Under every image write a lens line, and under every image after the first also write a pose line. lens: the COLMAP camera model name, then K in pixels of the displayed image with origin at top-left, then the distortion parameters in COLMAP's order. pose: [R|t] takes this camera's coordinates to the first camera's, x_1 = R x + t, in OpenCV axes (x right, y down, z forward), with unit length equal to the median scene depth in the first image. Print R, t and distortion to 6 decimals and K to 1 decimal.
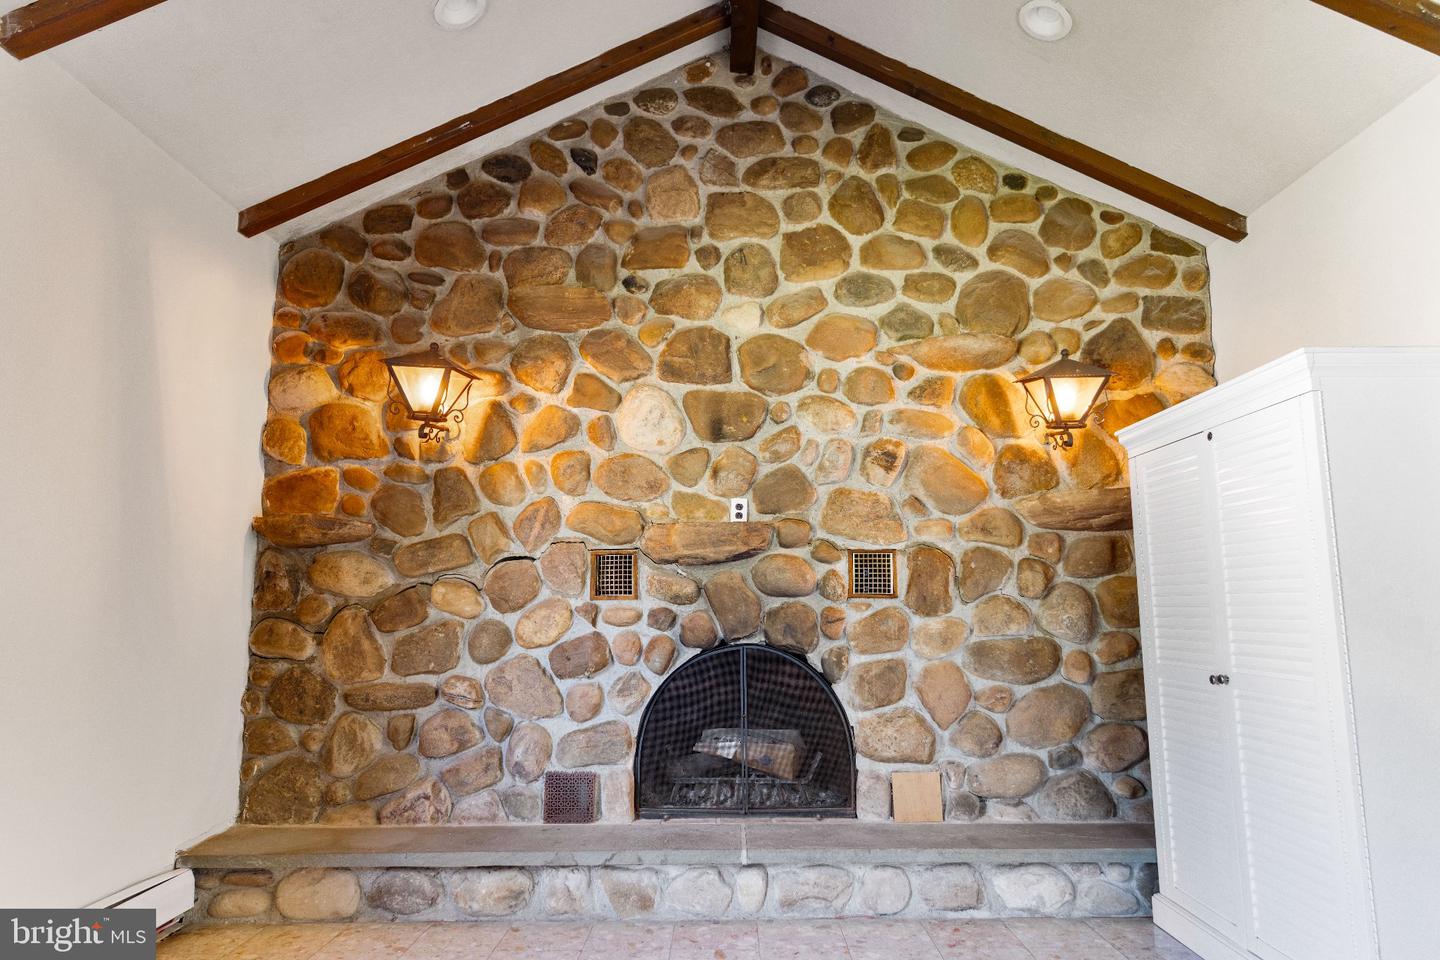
lens RADIAL K [[908.6, 0, 725.7], [0, 908.6, 477.9], [0, 0, 1]] dist [0.005979, 0.000945]
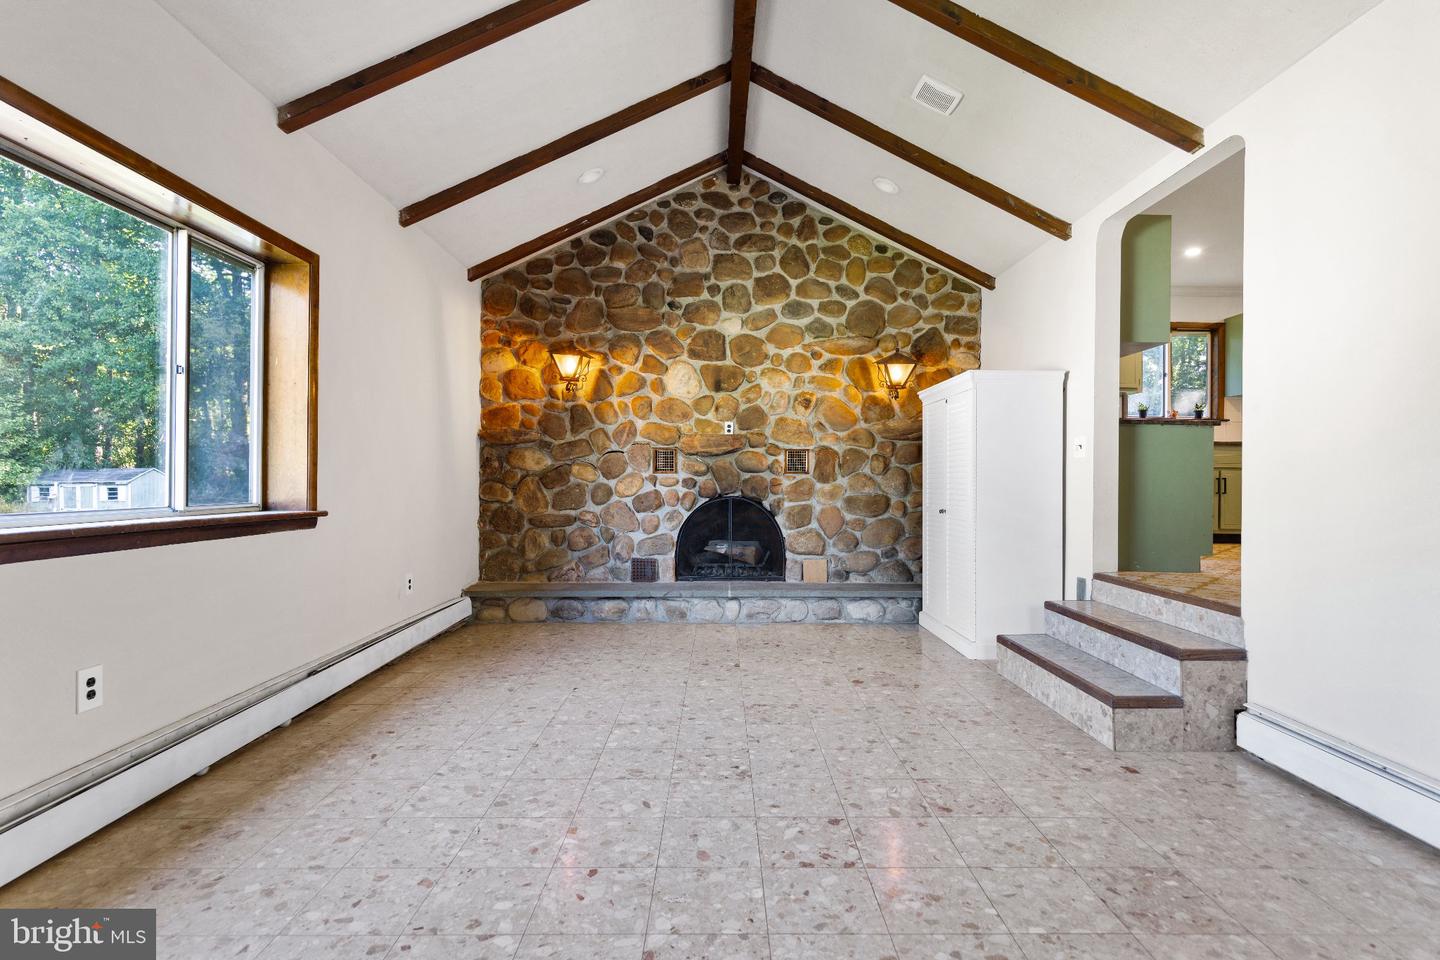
lens RADIAL K [[755.2, 0, 729.5], [0, 755.2, 478.0], [0, 0, 1]] dist [0.002946, 0.000429]
pose [[0.999822, 0.008997, 0.016585, -0.009933], [-0.011208, 0.990309, 0.138431, -0.081615], [-0.015179, -0.138592, 0.990233, -0.605447]]
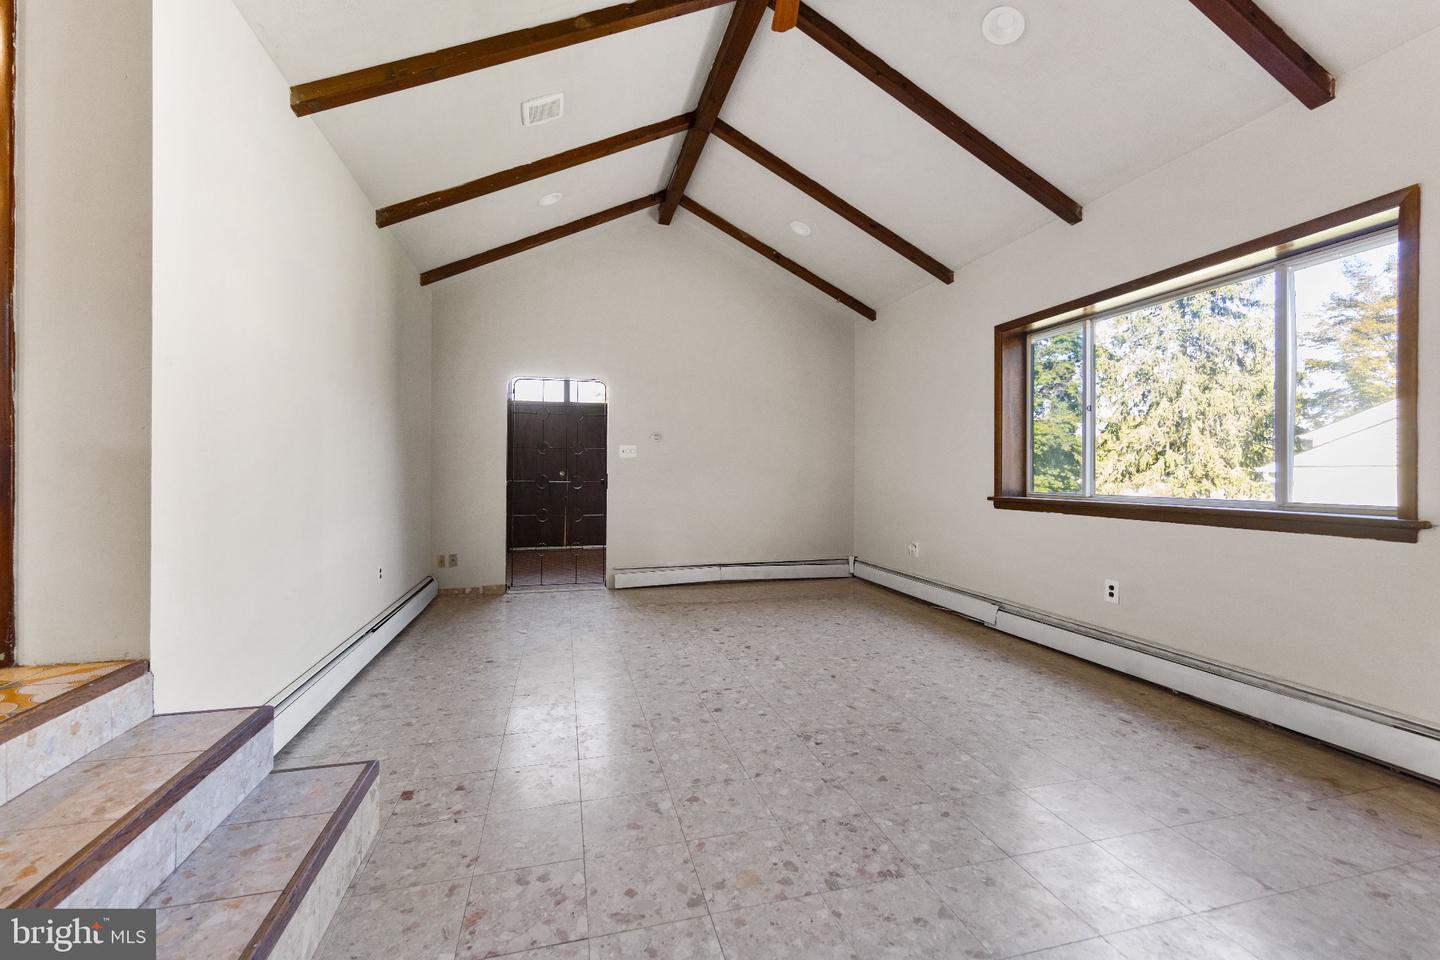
lens RADIAL K [[593.2, 0, 723.6], [0, 593.2, 476.1], [0, 0, 1]] dist [-0.001087, -0.000043]
pose [[-0.966531, -0.000267, -0.256551, 0.434949], [0.034793, 0.990624, -0.132112, 0.216374], [0.254181, -0.136617, -0.957459, 1.492949]]
